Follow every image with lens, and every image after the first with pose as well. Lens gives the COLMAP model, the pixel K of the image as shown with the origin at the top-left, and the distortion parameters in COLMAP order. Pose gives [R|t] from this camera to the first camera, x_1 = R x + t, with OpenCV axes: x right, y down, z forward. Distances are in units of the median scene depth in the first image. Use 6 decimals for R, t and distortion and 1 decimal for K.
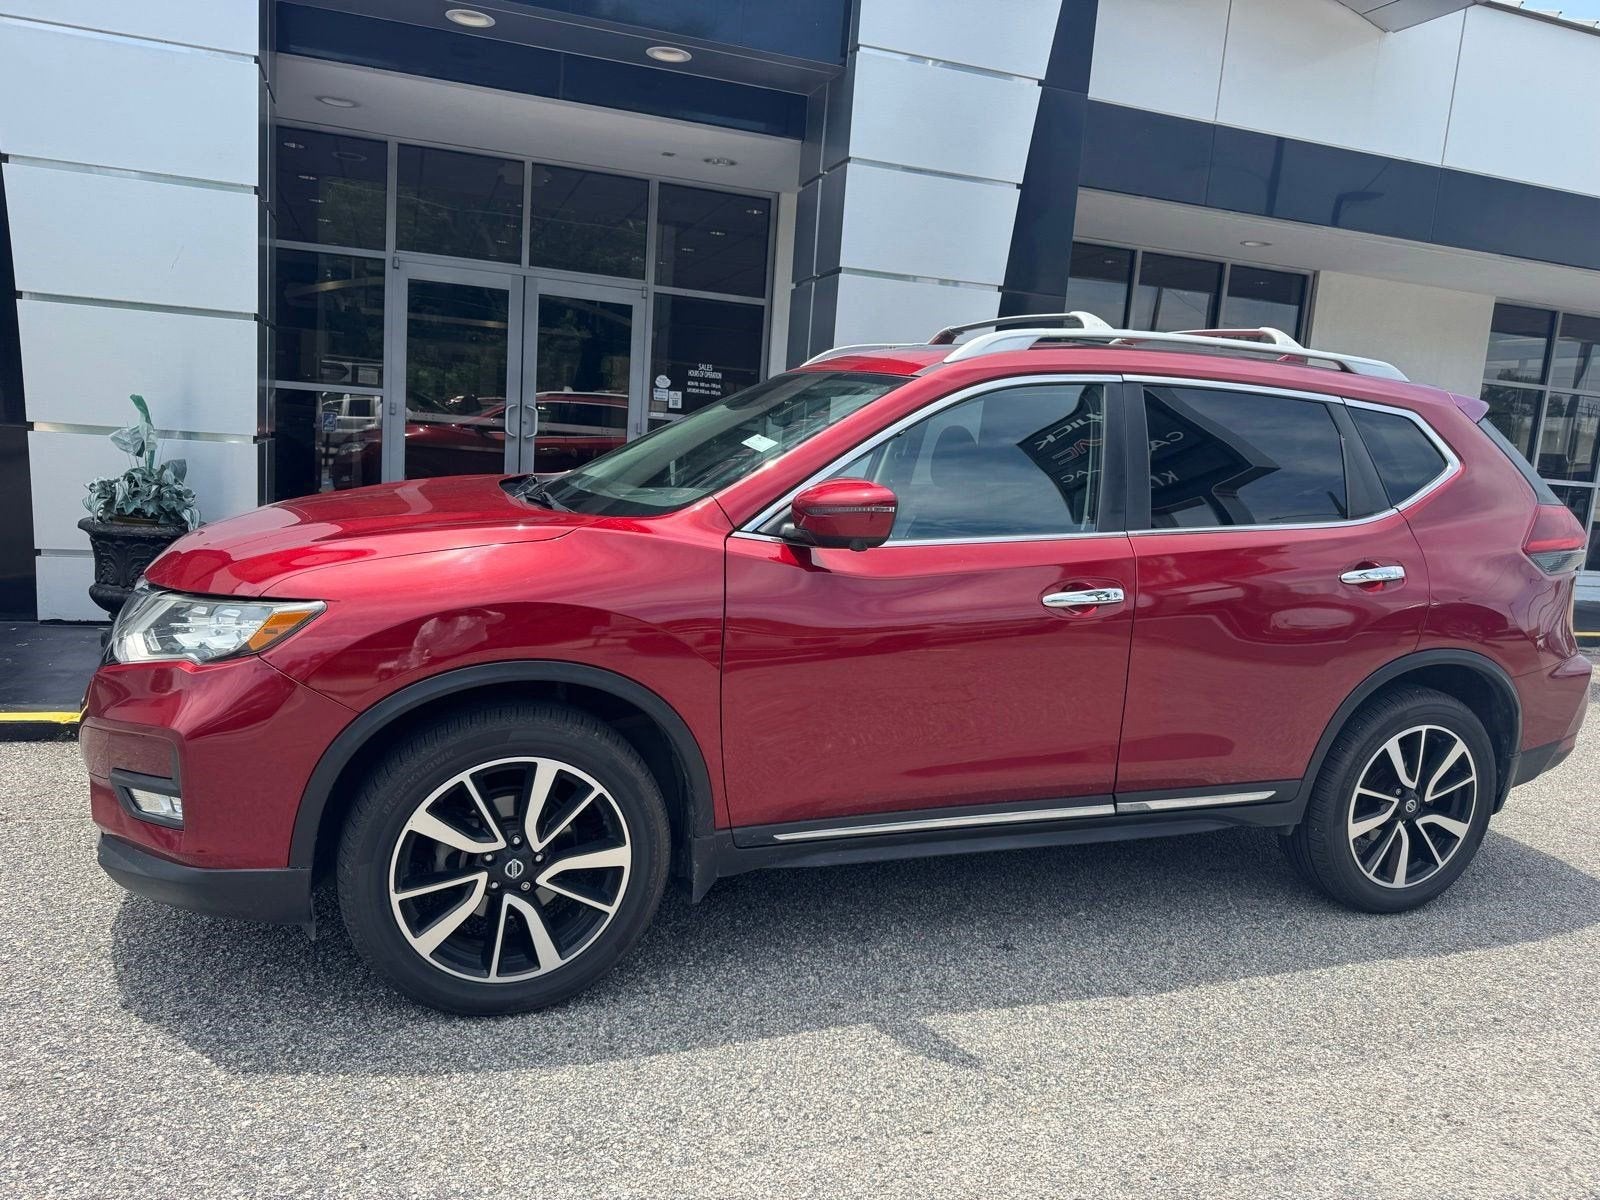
lens RADIAL K [[1130.2, 0, 800.0], [0, 1130.2, 600.0], [0, 0, 1]] dist [0.008053, -0.004008]
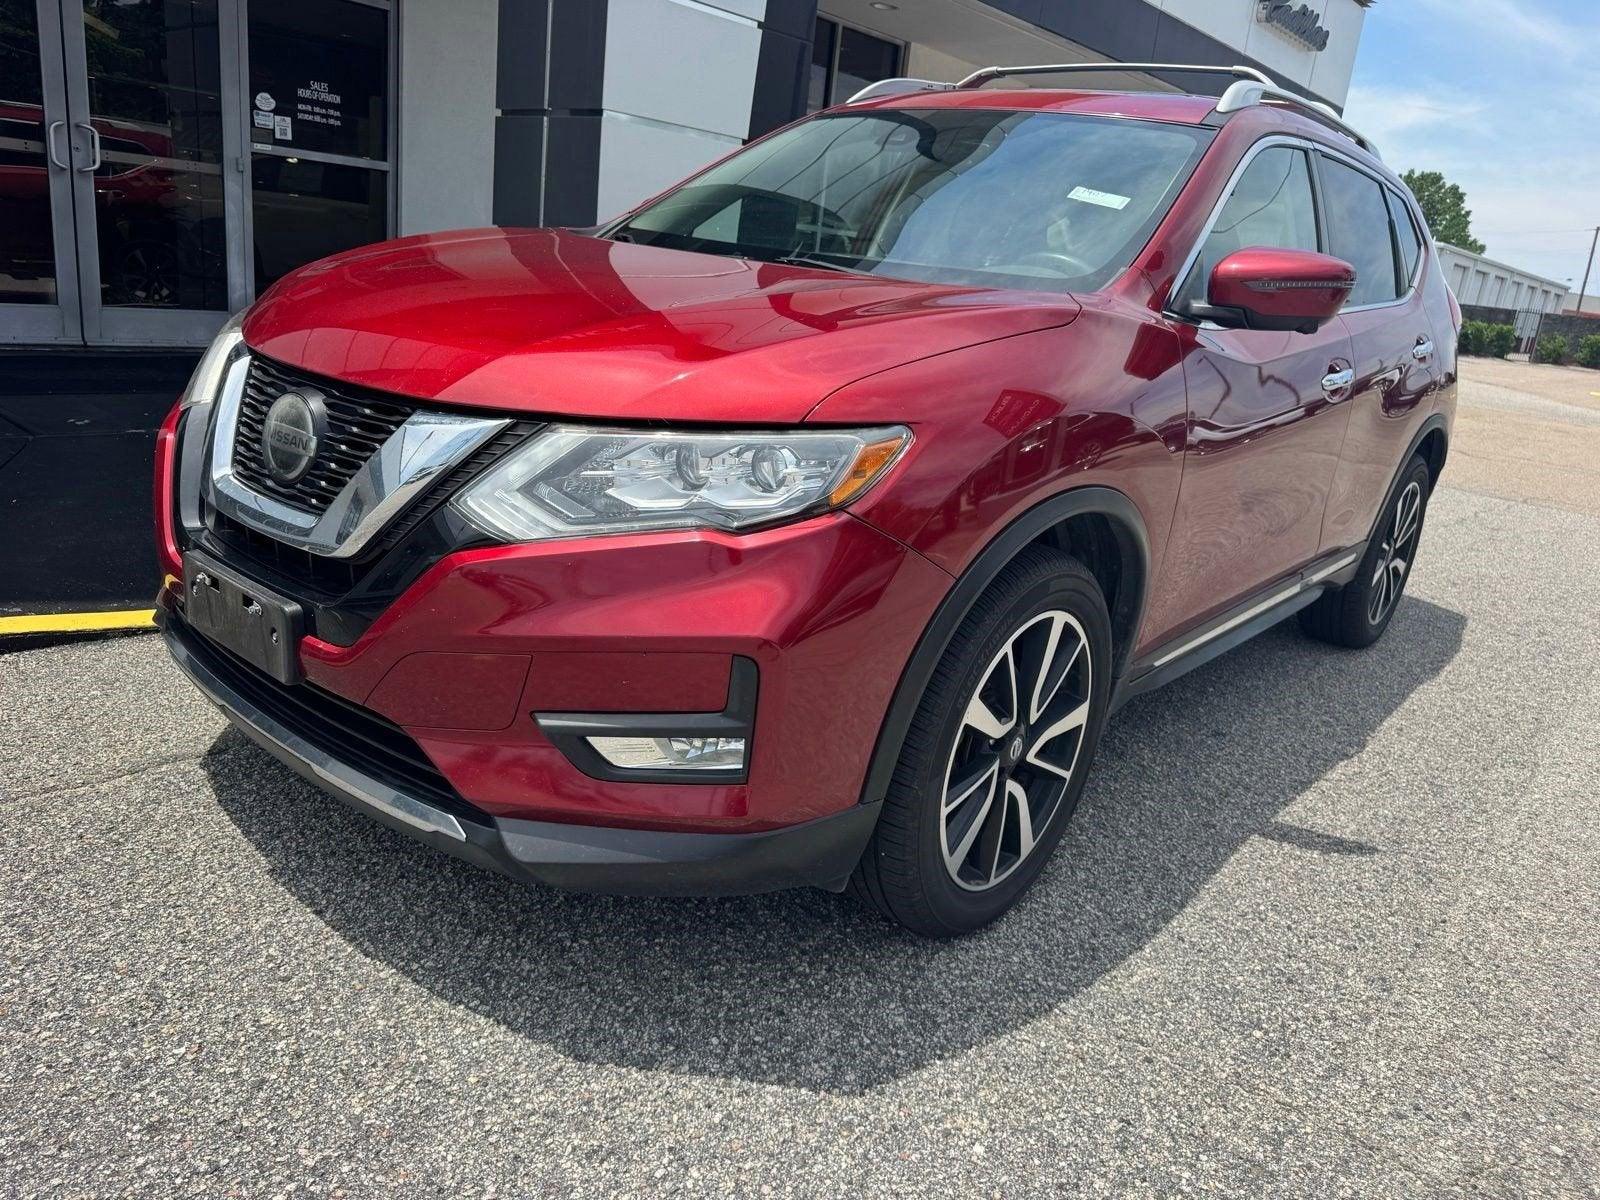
lens RADIAL K [[1134.0, 0, 810.8], [0, 1134.0, 588.5], [0, 0, 1]] dist [0.008706, -0.009141]
pose [[0.871382, -0.116964, 0.476459, -0.566670], [0.026463, 0.980957, 0.192413, -0.023543], [-0.489892, -0.155057, 0.857883, 0.306697]]
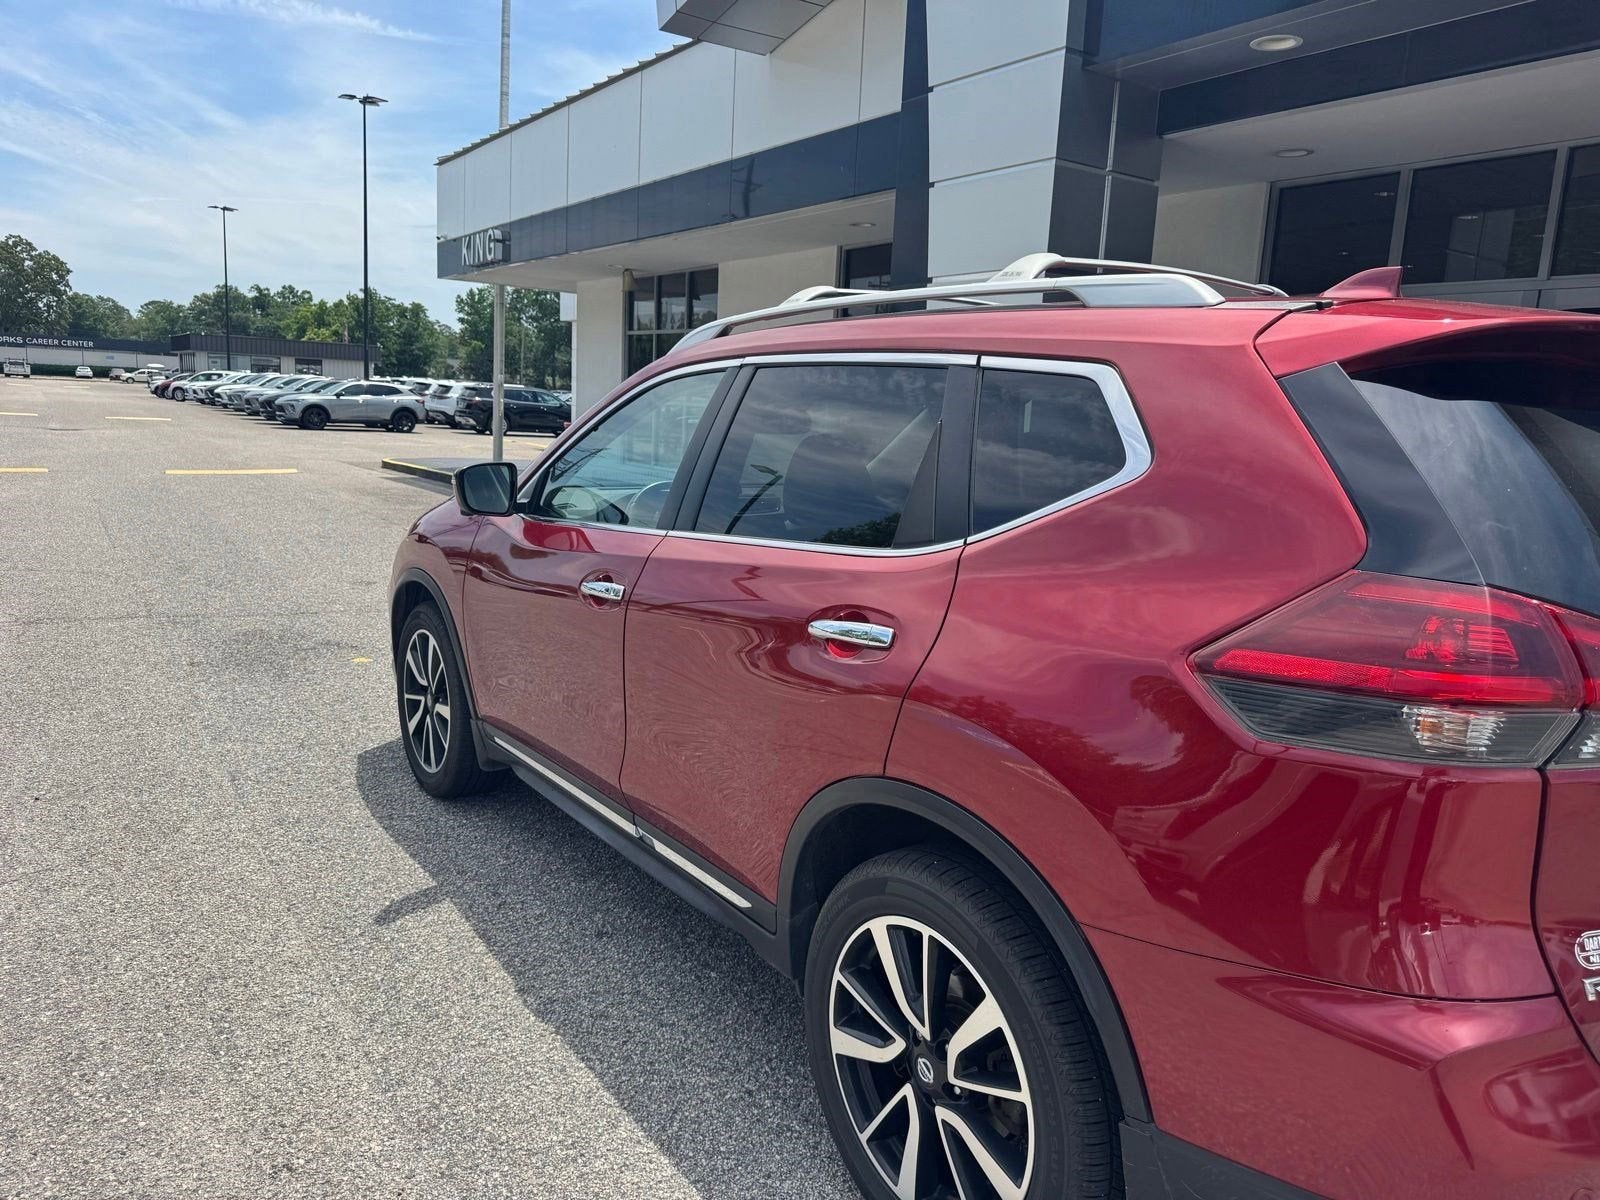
lens RADIAL K [[1143.8, 0, 801.6], [0, 1143.8, 595.8], [0, 0, 1]] dist [0.067031, -0.094401]
pose [[0.244758, 0.097708, -0.964648, 1.111165], [-0.171600, 0.983569, 0.056085, -0.073052], [0.954278, 0.151806, 0.257503, 0.805217]]
